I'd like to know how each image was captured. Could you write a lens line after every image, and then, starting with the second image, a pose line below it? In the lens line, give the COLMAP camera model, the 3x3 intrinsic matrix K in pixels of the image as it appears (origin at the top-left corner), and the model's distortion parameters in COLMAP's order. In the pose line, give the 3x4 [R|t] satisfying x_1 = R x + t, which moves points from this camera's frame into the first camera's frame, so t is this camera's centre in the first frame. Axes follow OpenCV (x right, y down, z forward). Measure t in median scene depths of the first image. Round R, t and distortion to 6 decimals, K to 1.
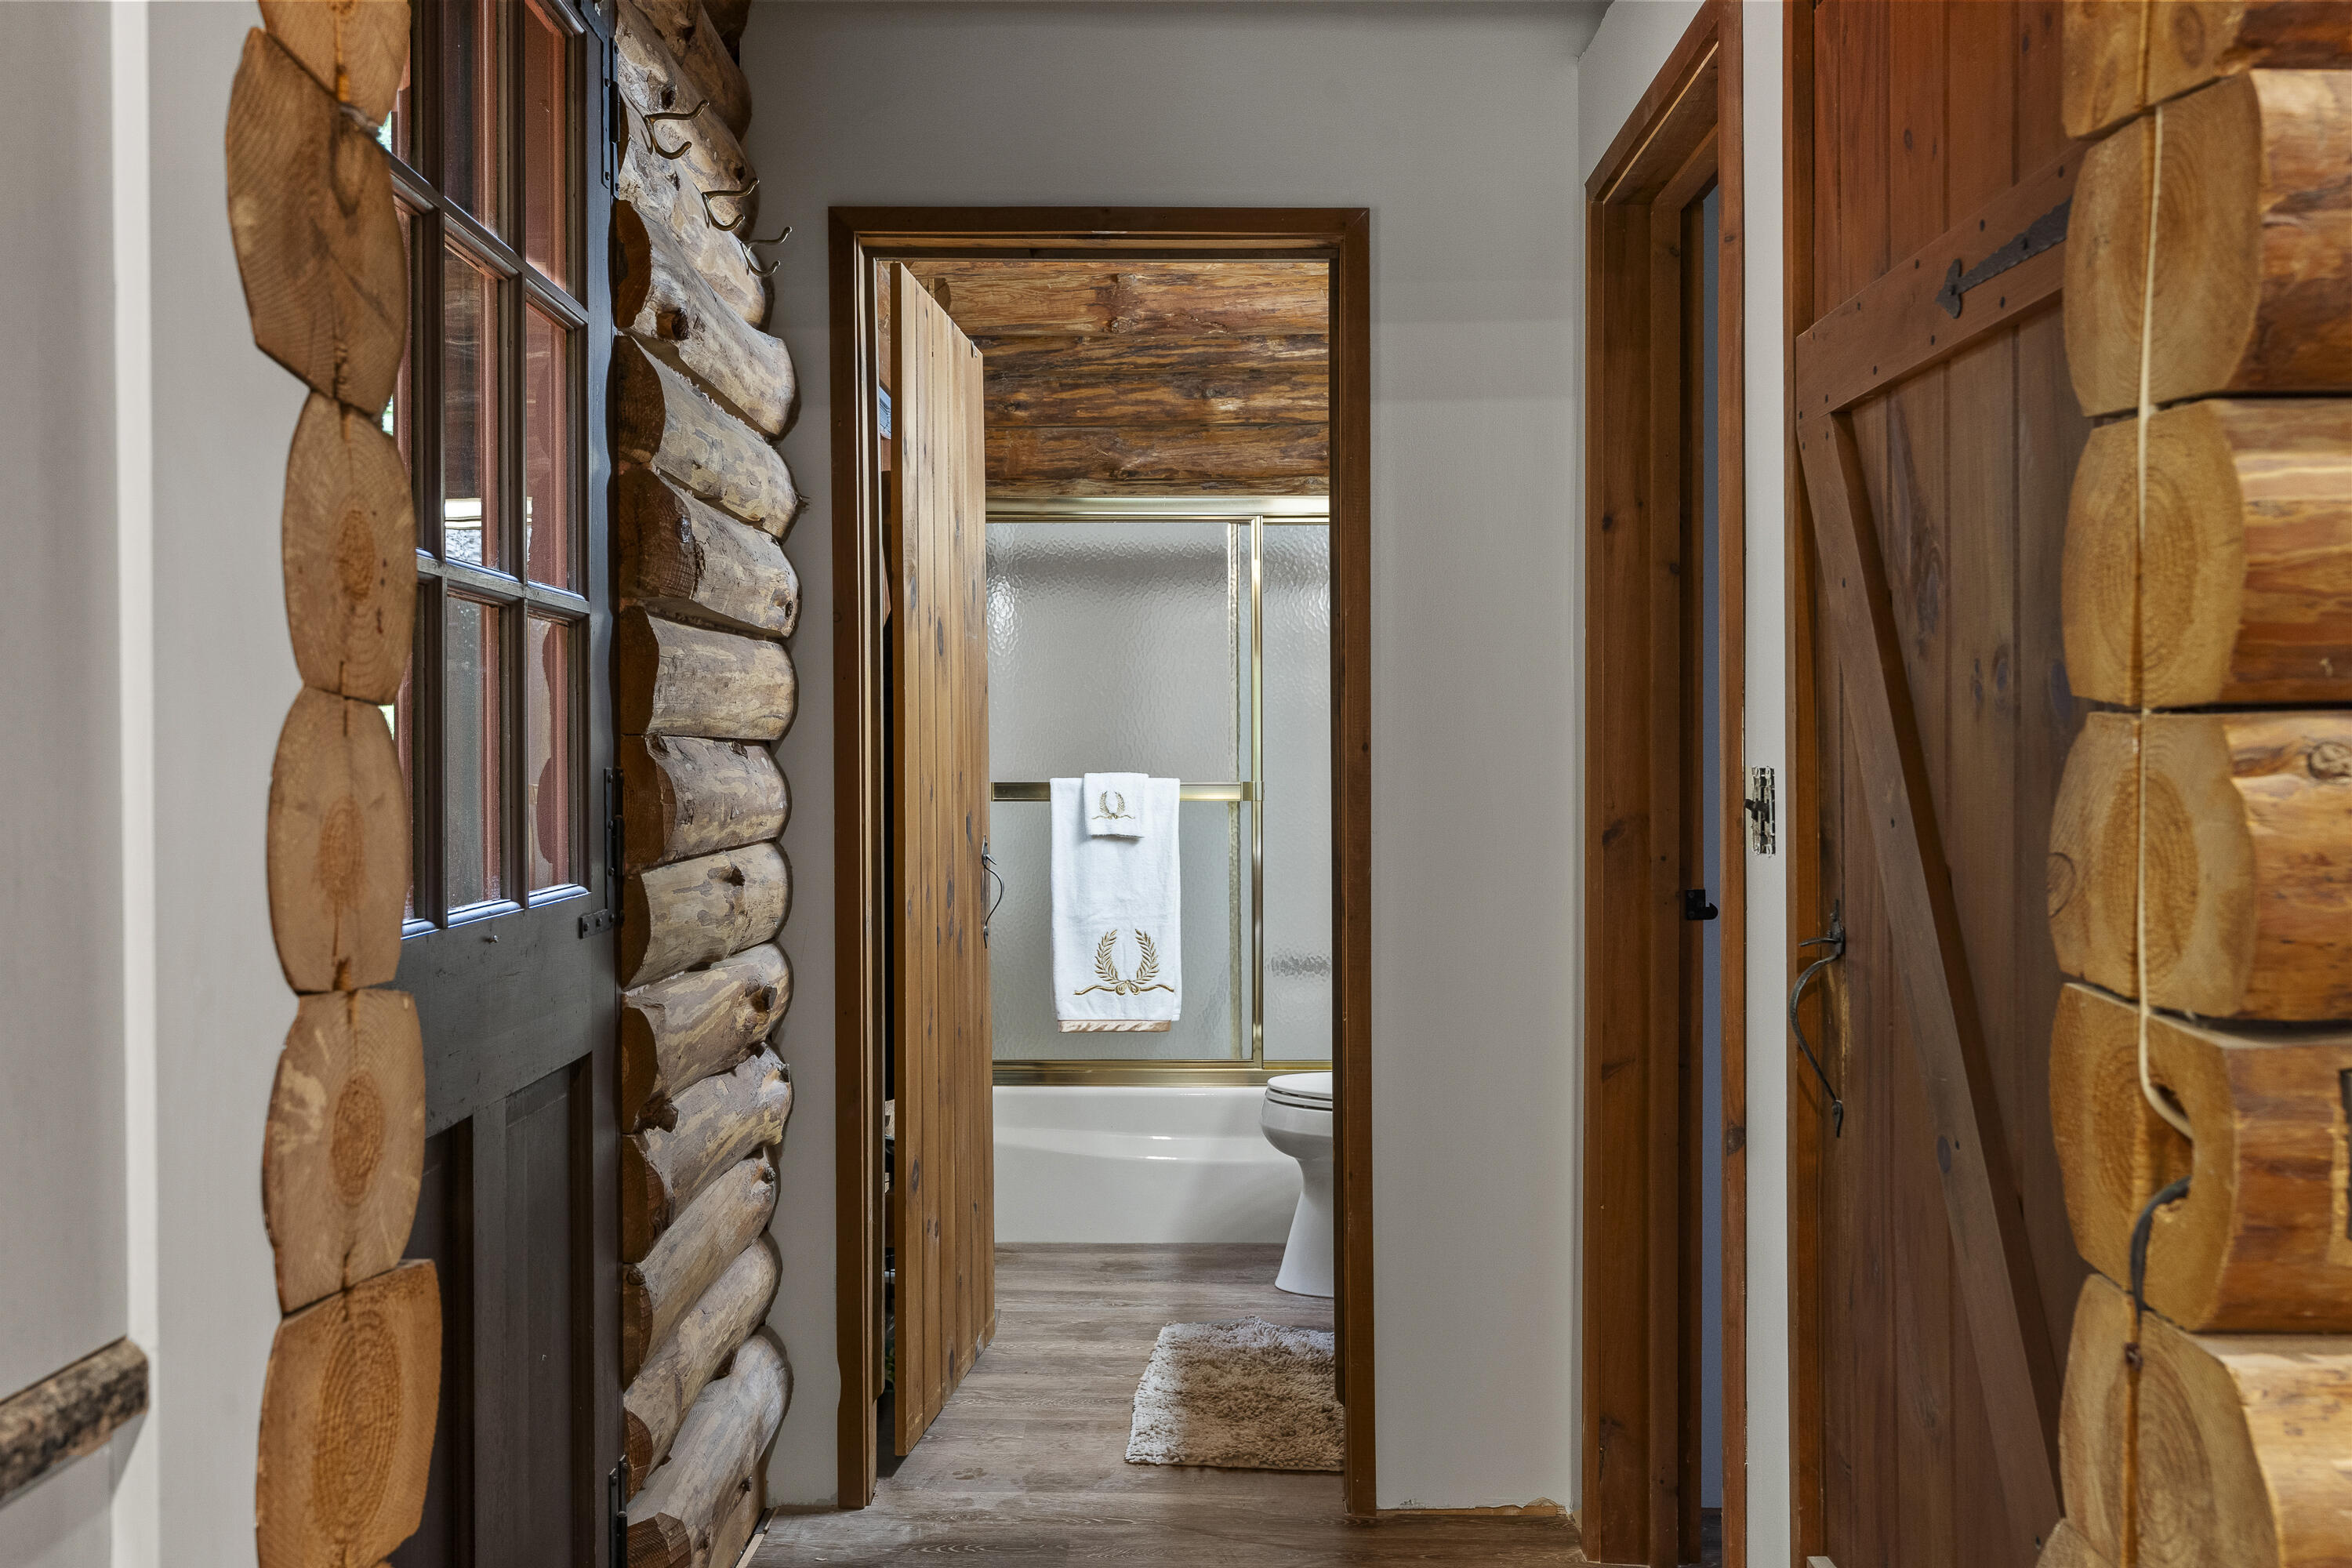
lens RADIAL K [[2170.6, 0, 1175.4], [0, 2170.6, 784.8], [0, 0, 1]] dist [0.002219, 0.000000]
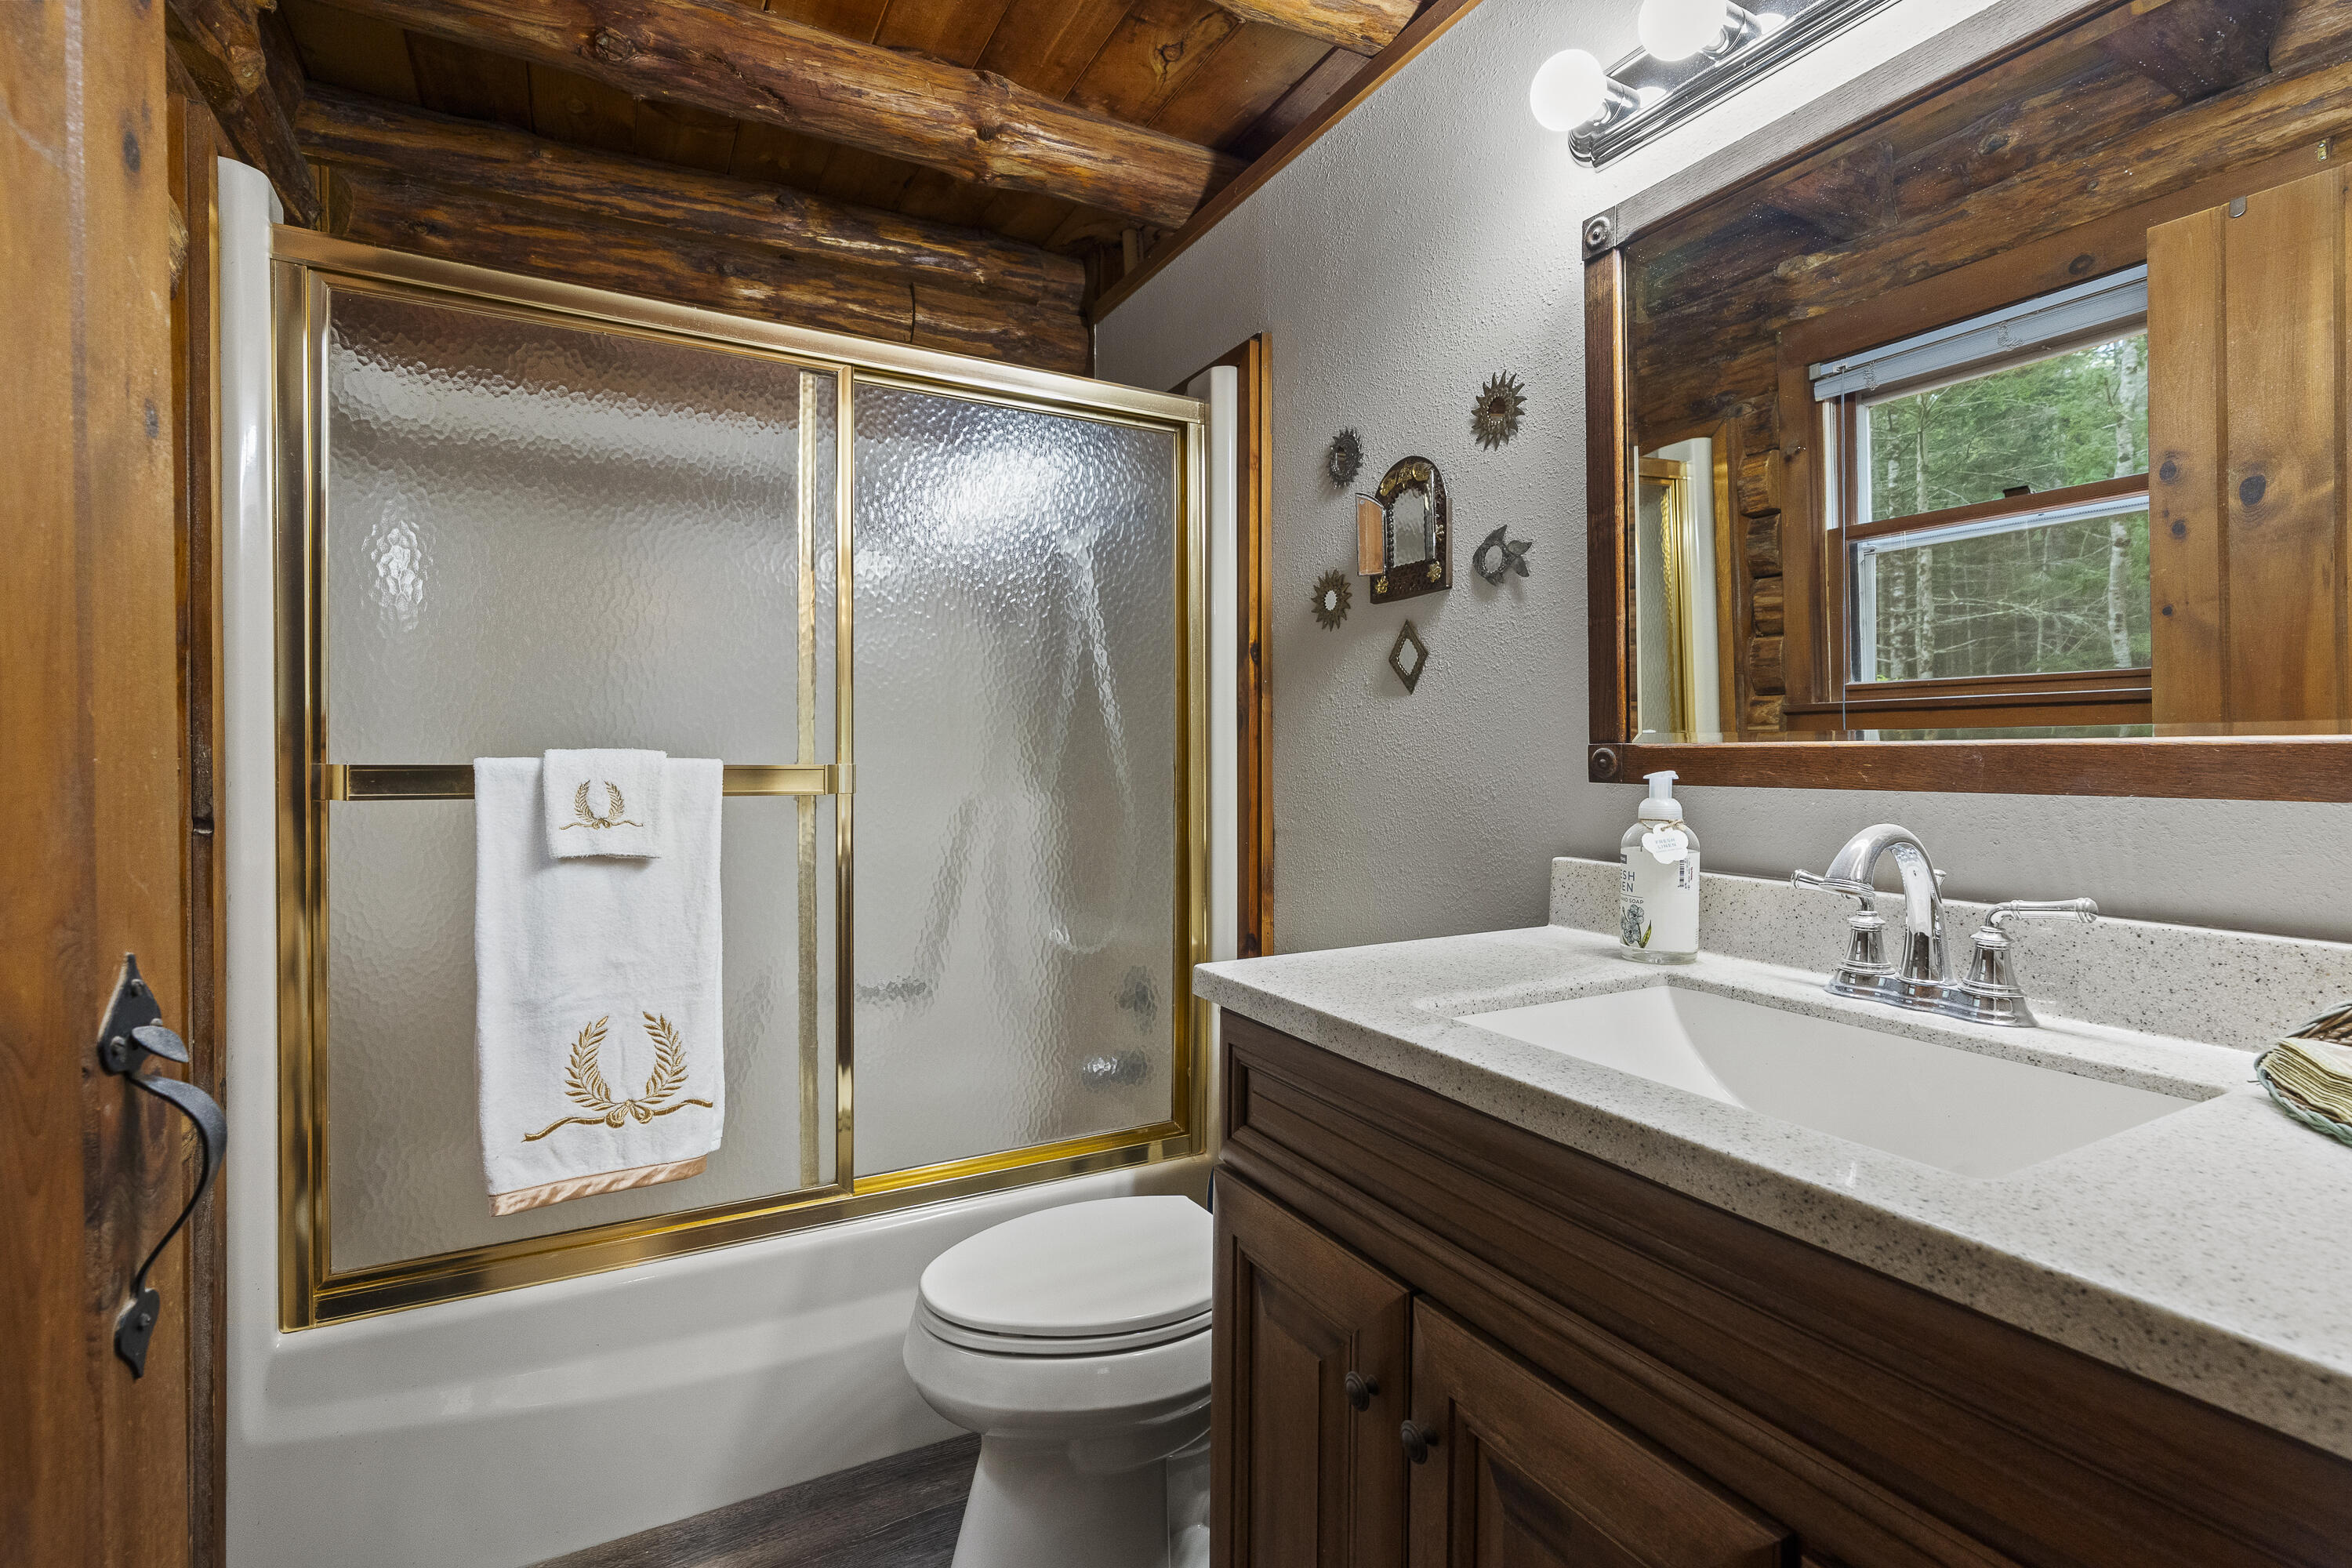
lens RADIAL K [[1067.8, 0, 1176.6], [0, 1067.8, 763.2], [0, 0, 1]] dist [-0.002094, 0.000329]
pose [[0.876837, 0.002904, 0.480779, -0.030986], [-0.001626, 0.999994, -0.003074, -0.001143], [-0.480785, 0.001913, 0.876837, 0.669048]]
